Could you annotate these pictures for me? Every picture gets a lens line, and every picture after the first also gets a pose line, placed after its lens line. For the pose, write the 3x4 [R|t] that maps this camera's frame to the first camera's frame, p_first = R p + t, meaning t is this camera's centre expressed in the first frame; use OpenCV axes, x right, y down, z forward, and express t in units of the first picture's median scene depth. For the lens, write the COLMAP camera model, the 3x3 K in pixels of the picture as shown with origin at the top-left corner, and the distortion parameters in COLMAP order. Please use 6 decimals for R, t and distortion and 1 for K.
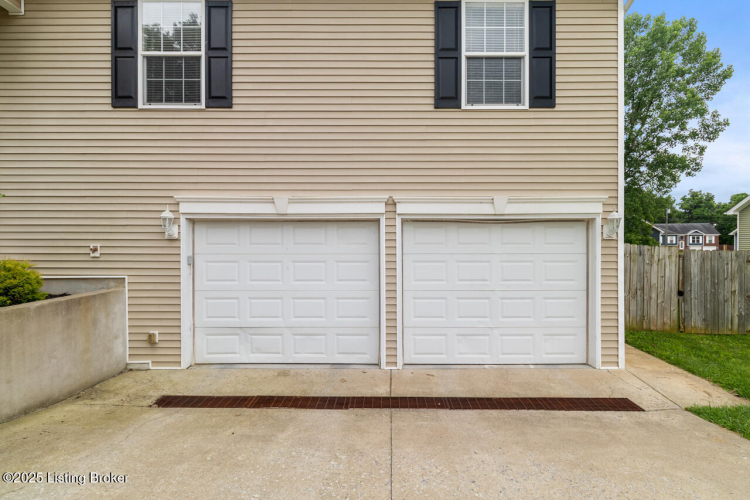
lens RADIAL K [[364.6, 0, 385.9], [0, 364.6, 244.9], [0, 0, 1]] dist [0.000966, -0.001782]
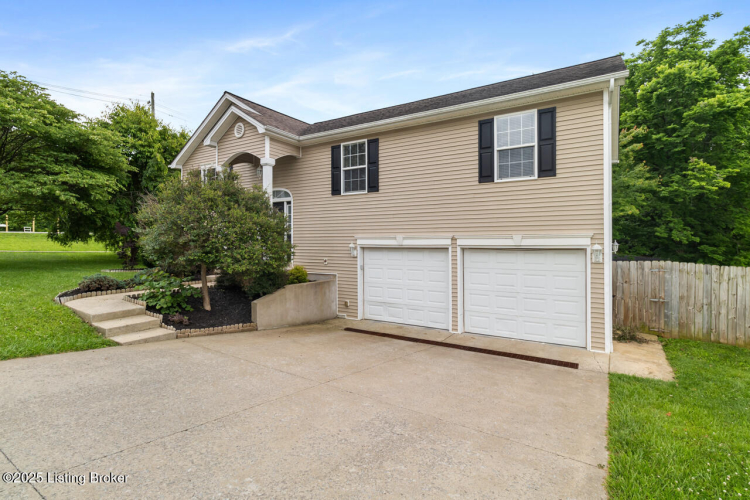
lens RADIAL K [[364.6, 0, 375.3], [0, 364.6, 247.6], [0, 0, 1]] dist [0.000966, -0.001782]
pose [[0.842701, 0.004357, -0.538365, 0.639283], [-0.001158, 0.999980, 0.006281, -0.082618], [0.538381, -0.004670, 0.842688, -0.691258]]
